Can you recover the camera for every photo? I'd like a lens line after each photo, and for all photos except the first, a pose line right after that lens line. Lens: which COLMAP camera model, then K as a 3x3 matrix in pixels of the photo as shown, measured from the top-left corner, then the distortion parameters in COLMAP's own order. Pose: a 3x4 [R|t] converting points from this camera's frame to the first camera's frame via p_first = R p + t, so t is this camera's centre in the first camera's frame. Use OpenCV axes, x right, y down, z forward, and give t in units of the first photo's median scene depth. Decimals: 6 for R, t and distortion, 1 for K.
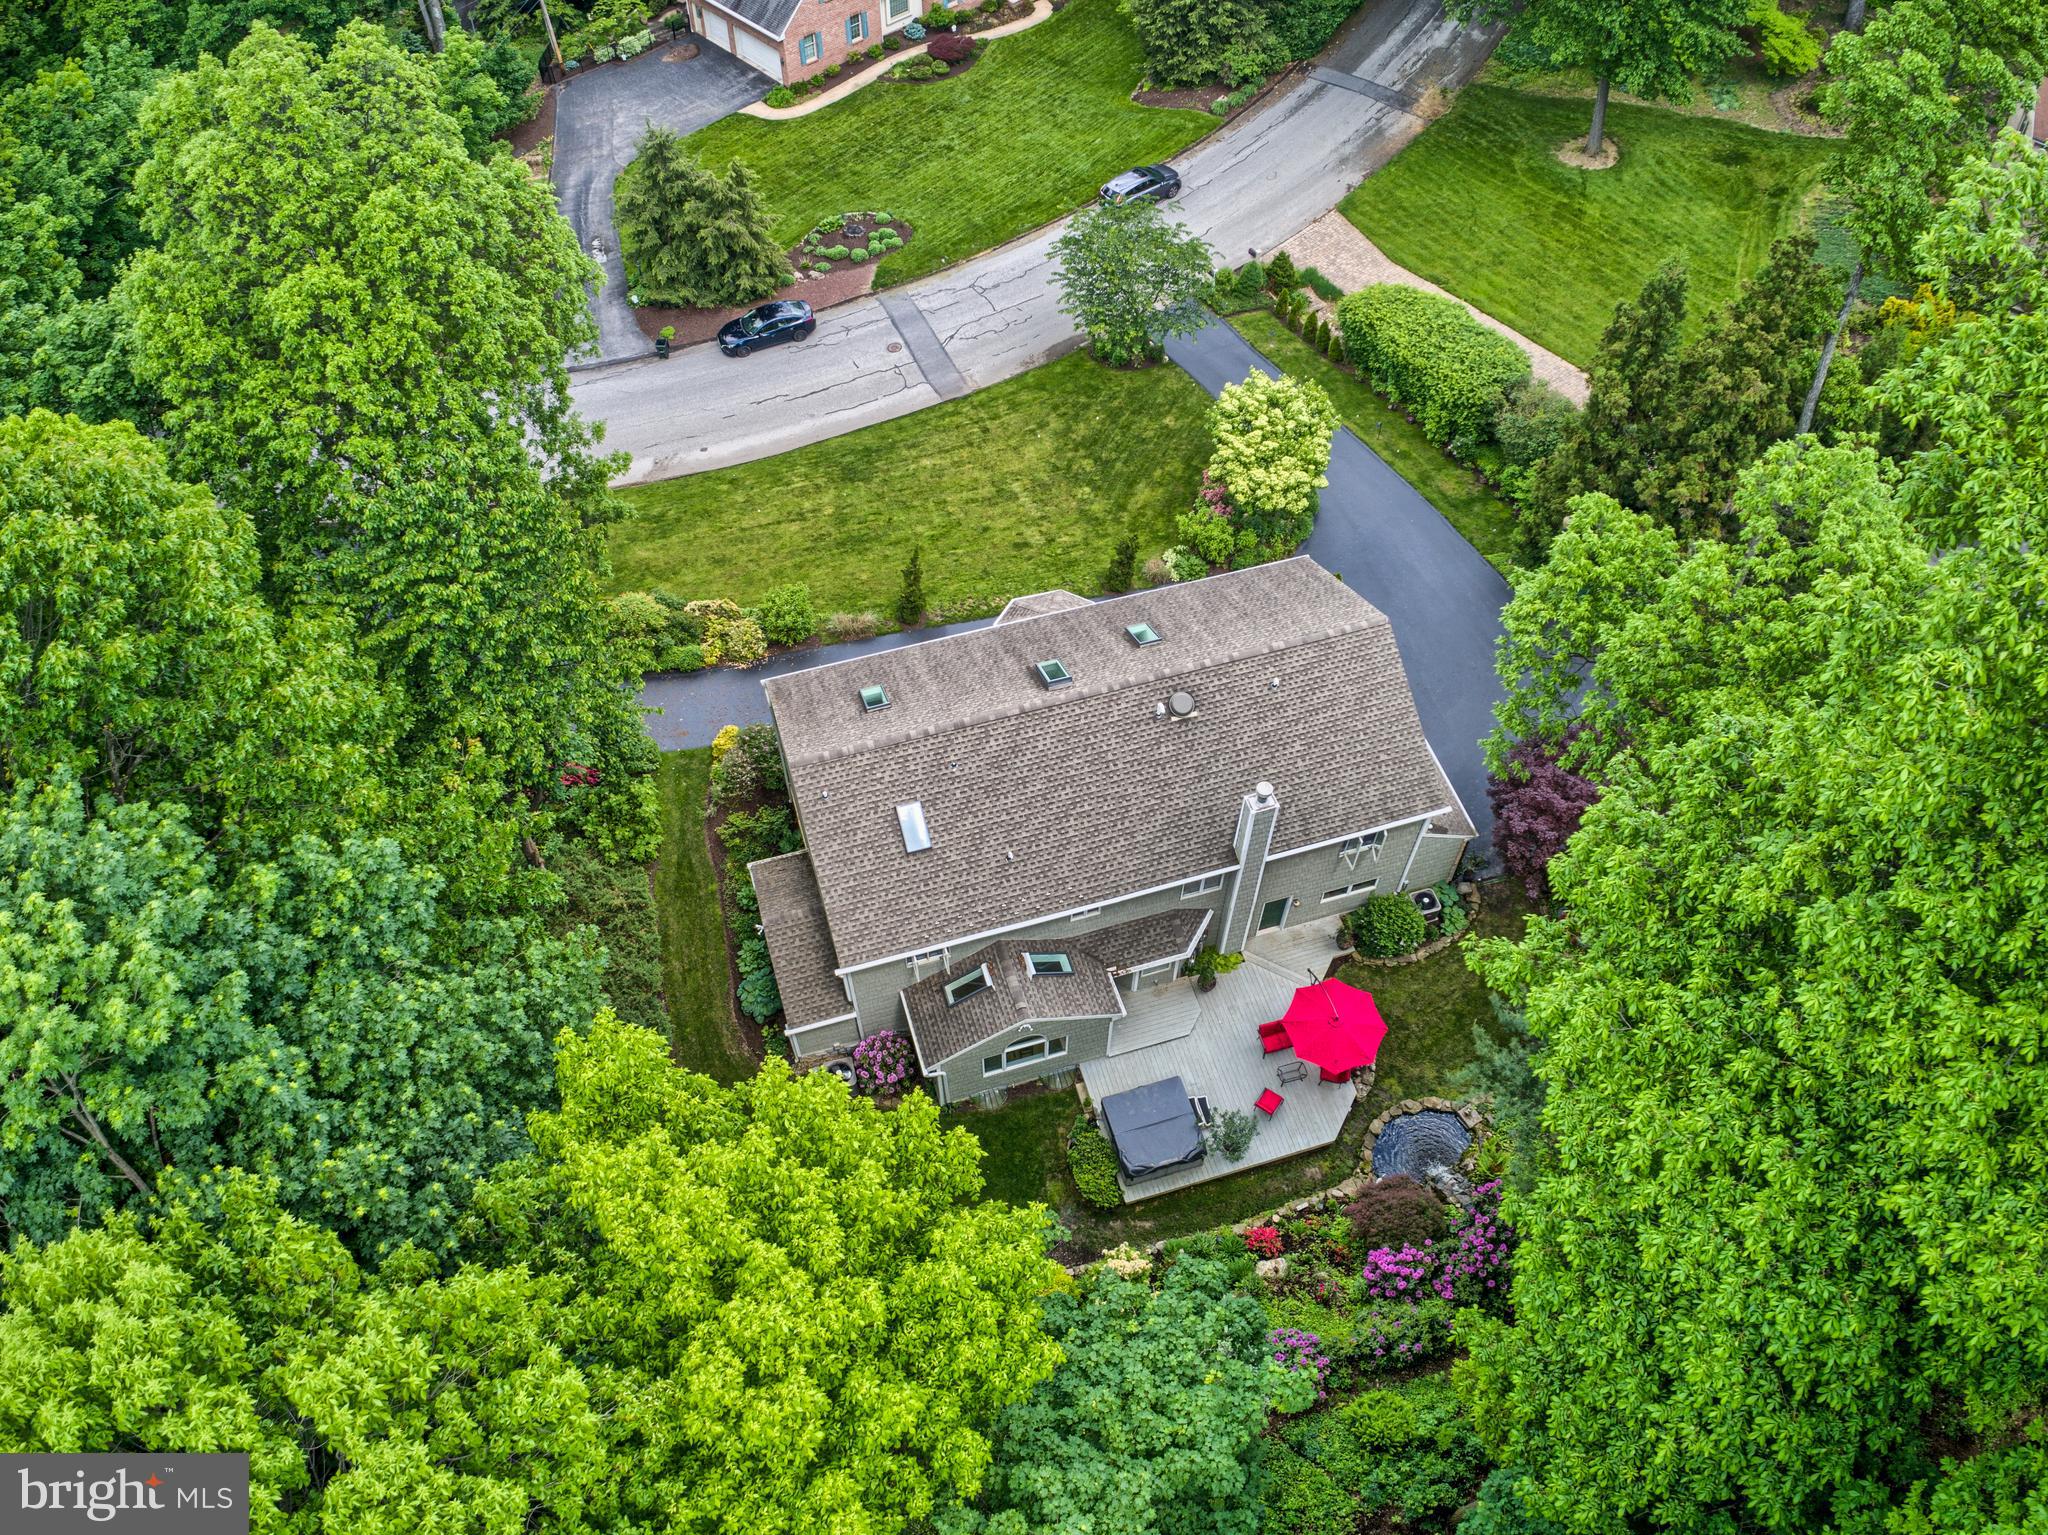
lens RADIAL K [[1487.2, 0, 1034.1], [0, 1487.2, 778.3], [0, 0, 1]] dist [-0.053847, -0.138832]
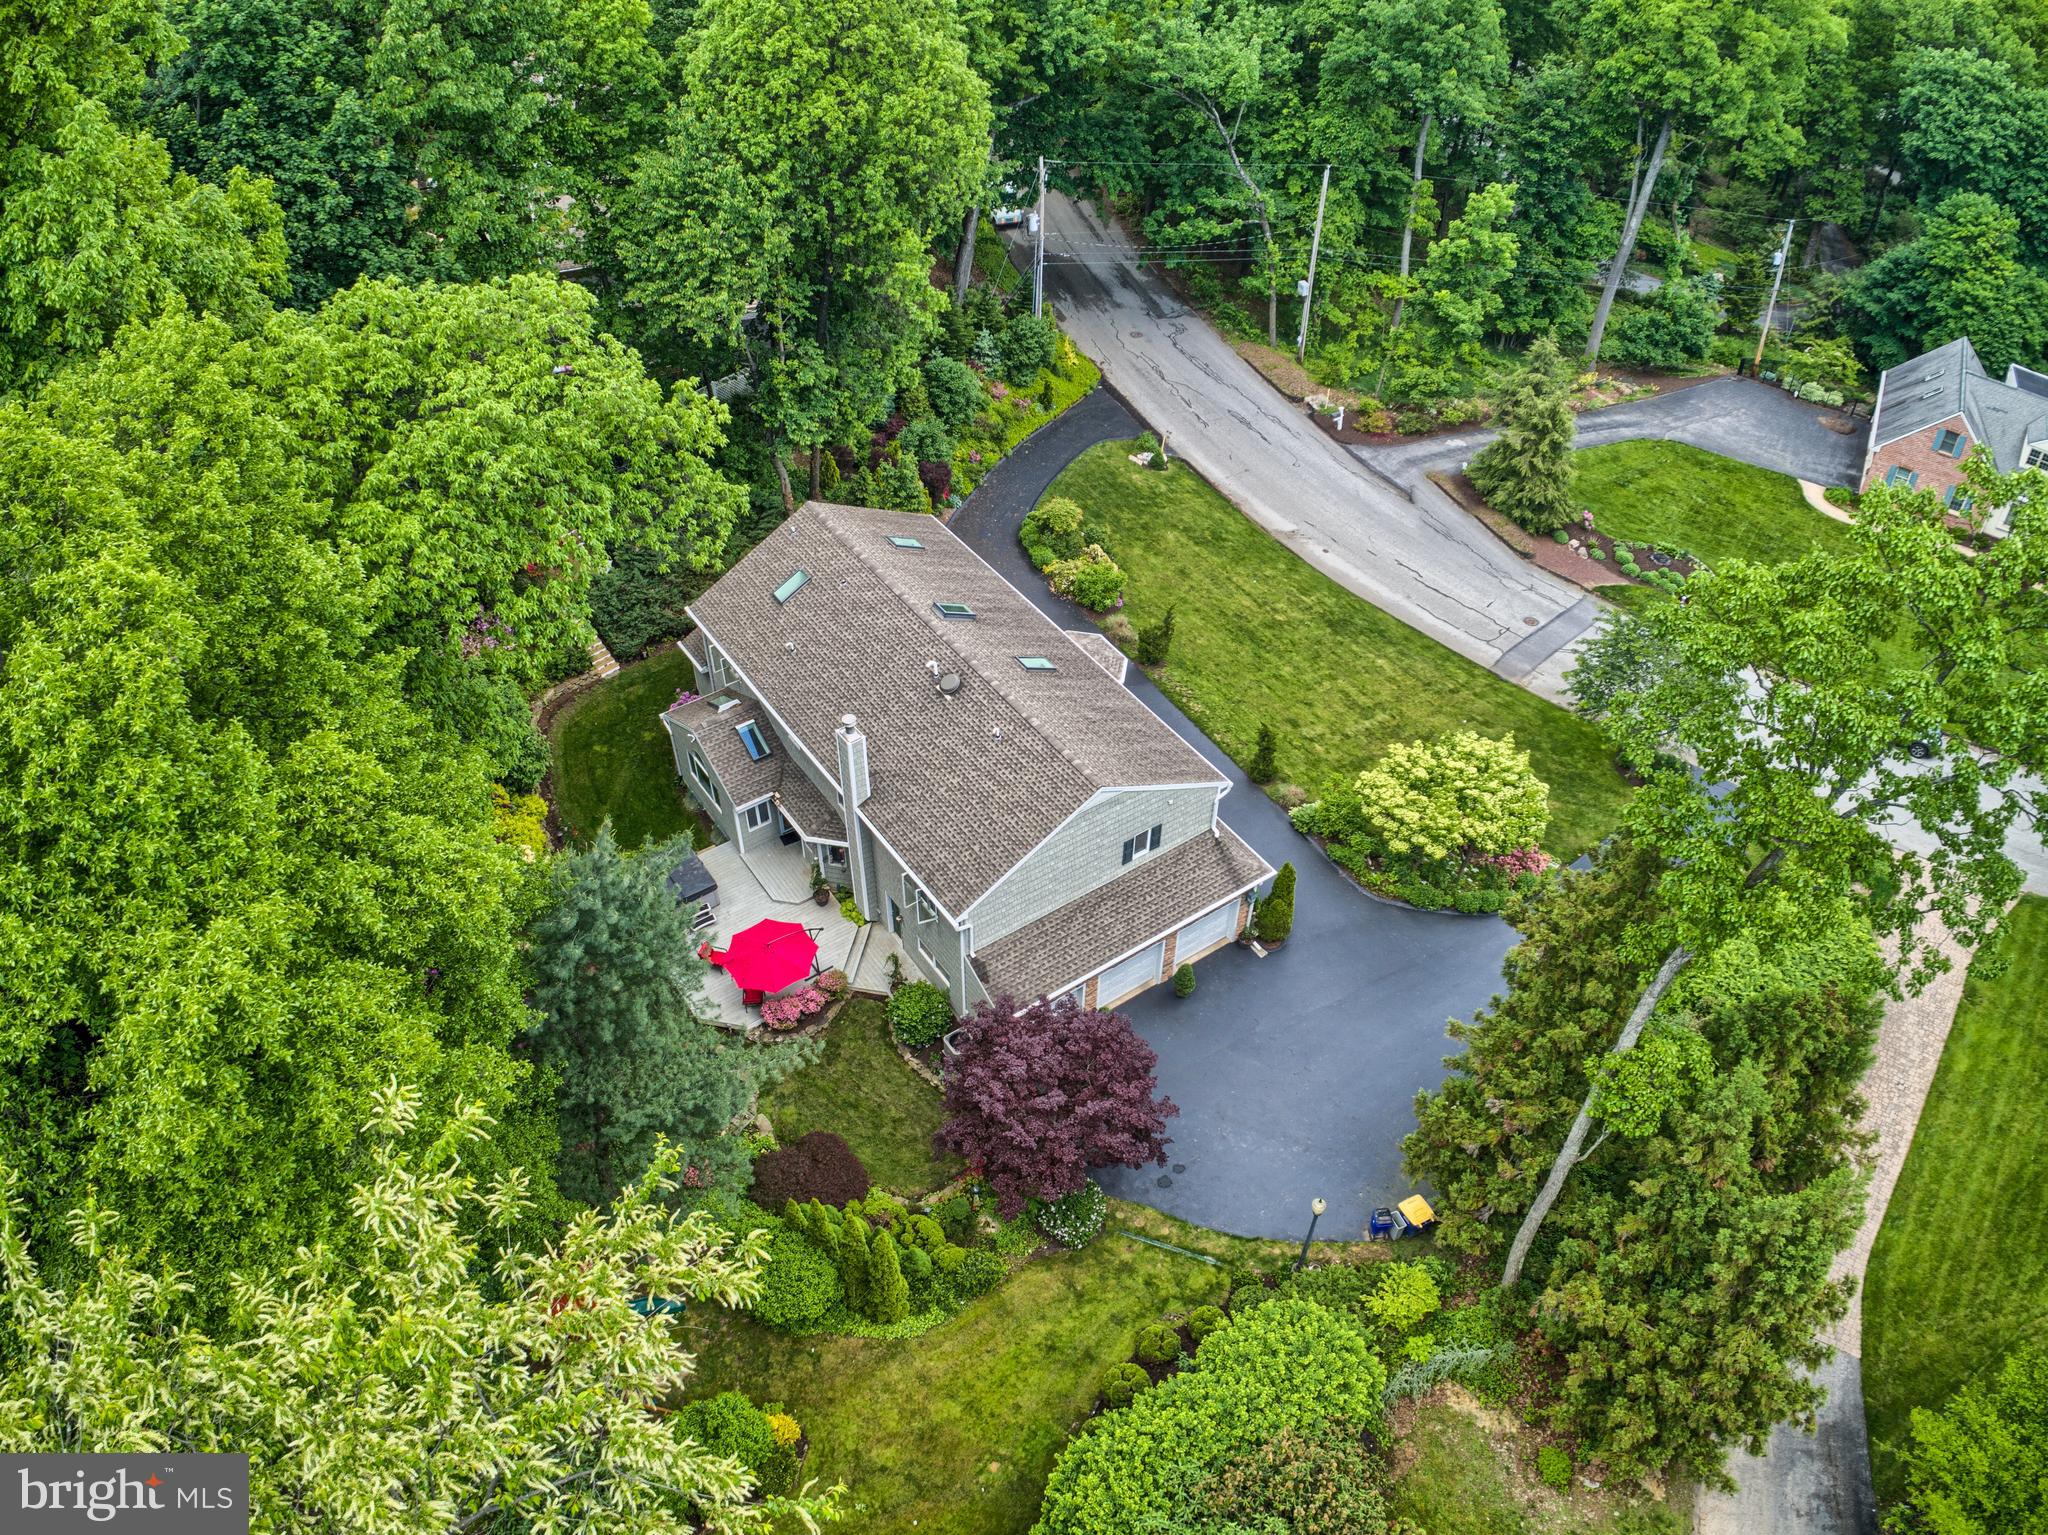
lens RADIAL K [[1487.2, 0, 1034.1], [0, 1487.2, 778.3], [0, 0, 1]] dist [-0.053847, -0.138832]
pose [[0.306241, 0.661838, -0.684242, 0.729824], [-0.785120, 0.582068, 0.211620, -0.230773], [0.538333, 0.472405, 0.697876, 0.221846]]
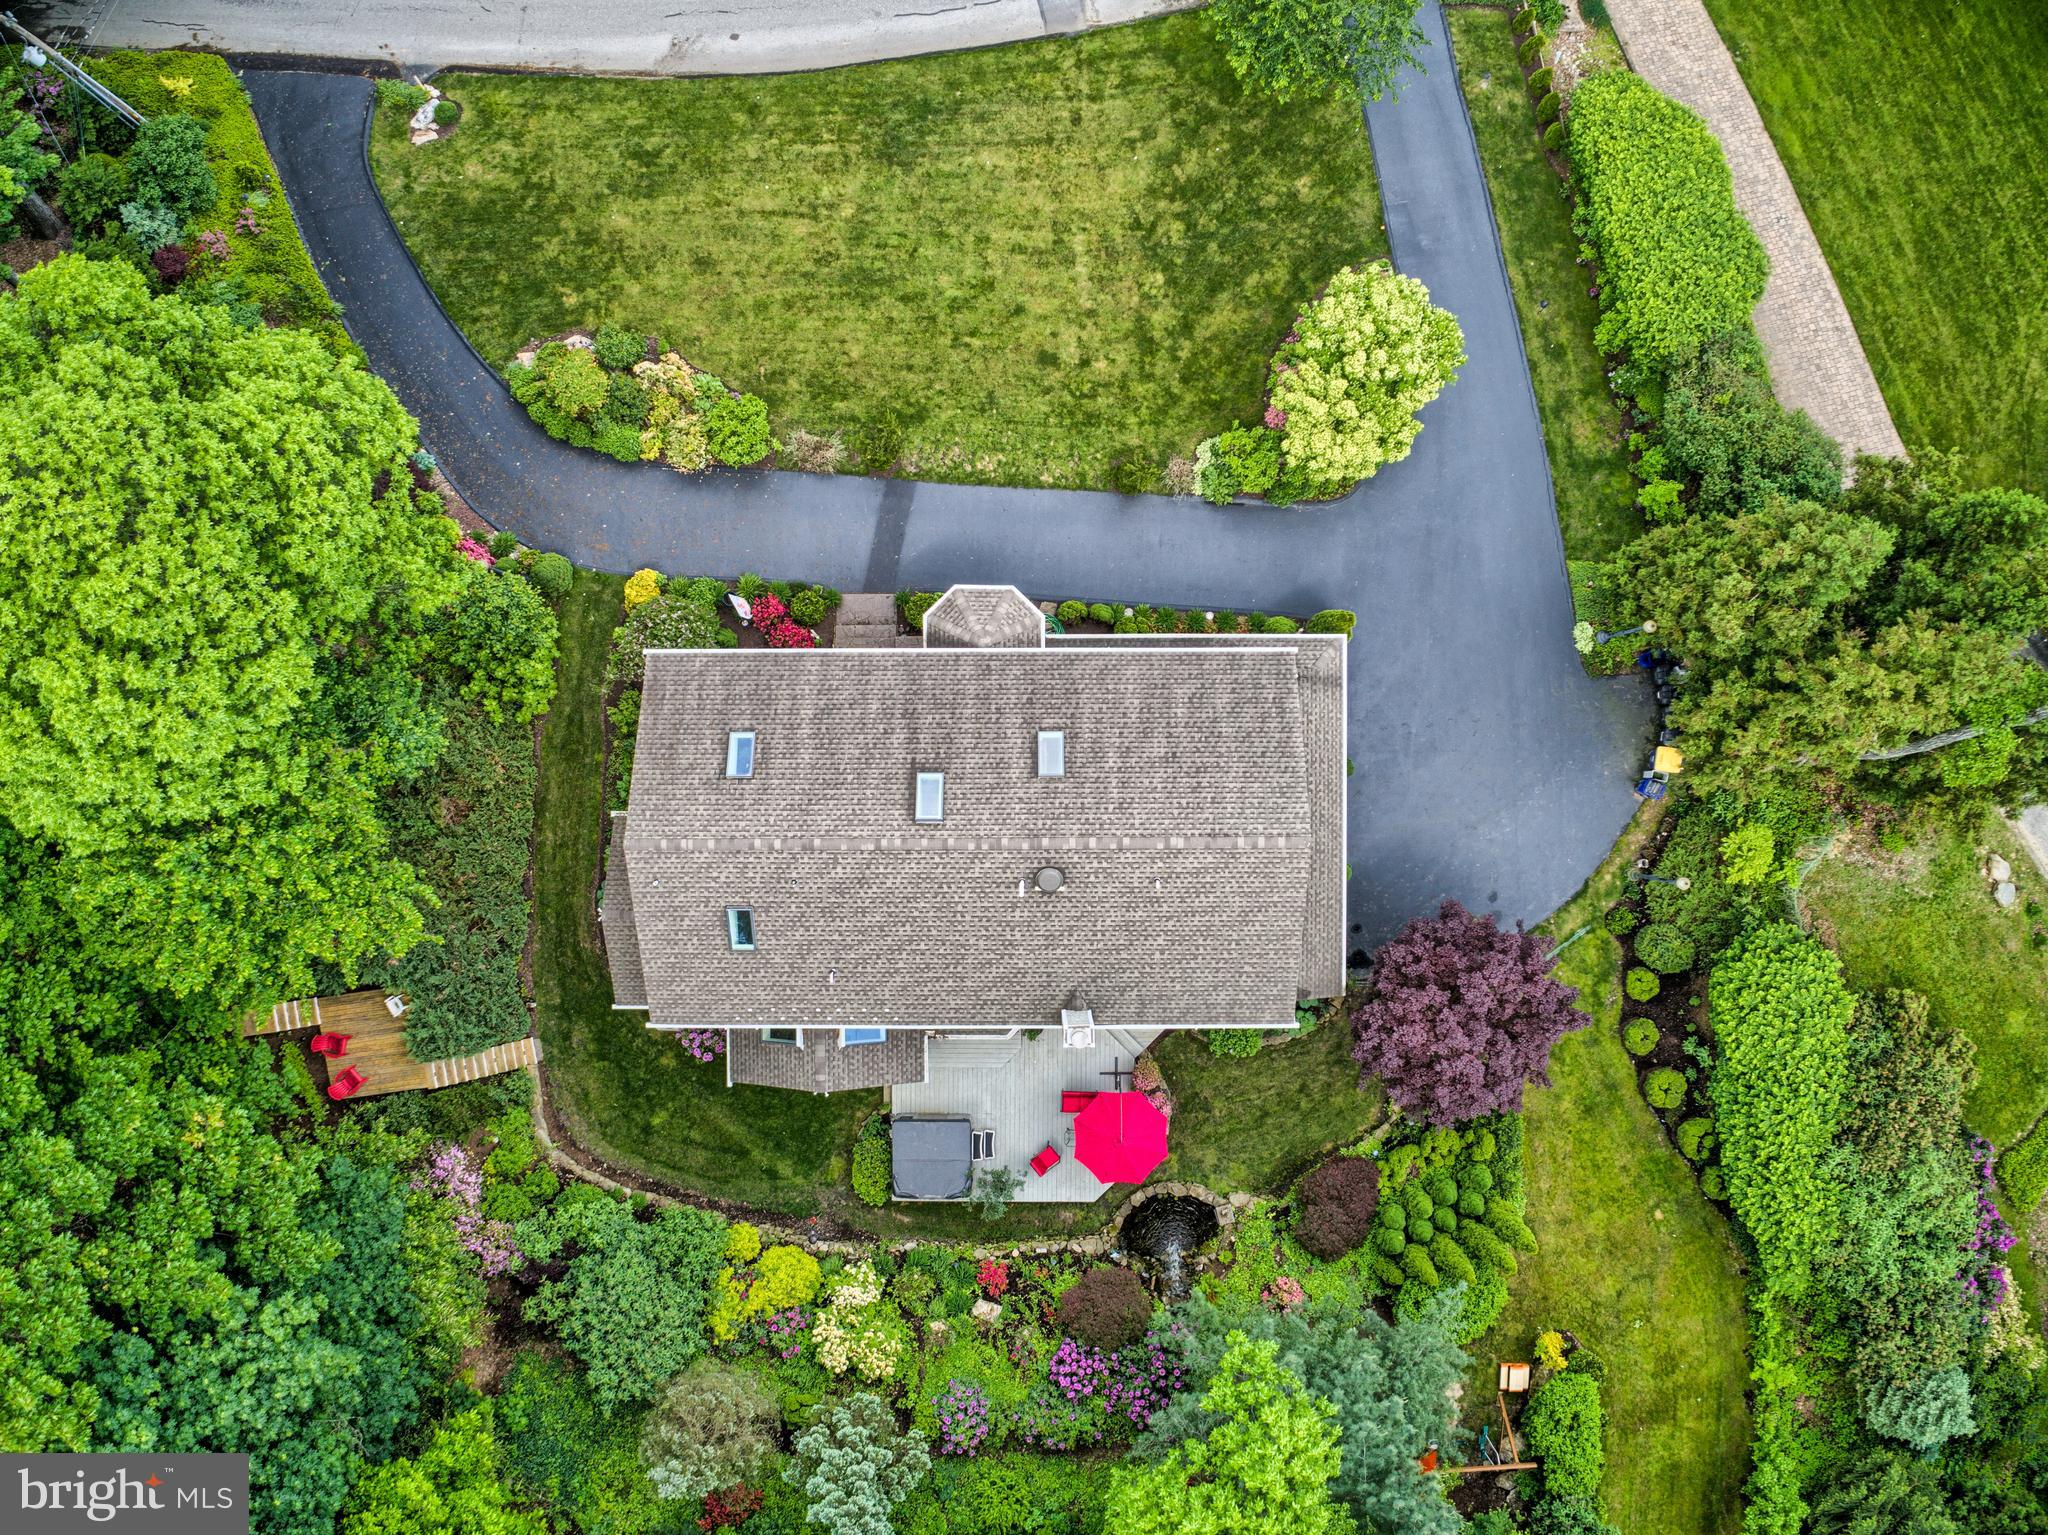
lens RADIAL K [[1487.2, 0, 1034.1], [0, 1487.2, 778.3], [0, 0, 1]] dist [-0.053847, -0.138832]
pose [[0.957118, 0.289697, -0.000550, 0.056494], [-0.235835, 0.780266, 0.579281, -0.491934], [0.168246, -0.554311, 0.815128, 0.219473]]
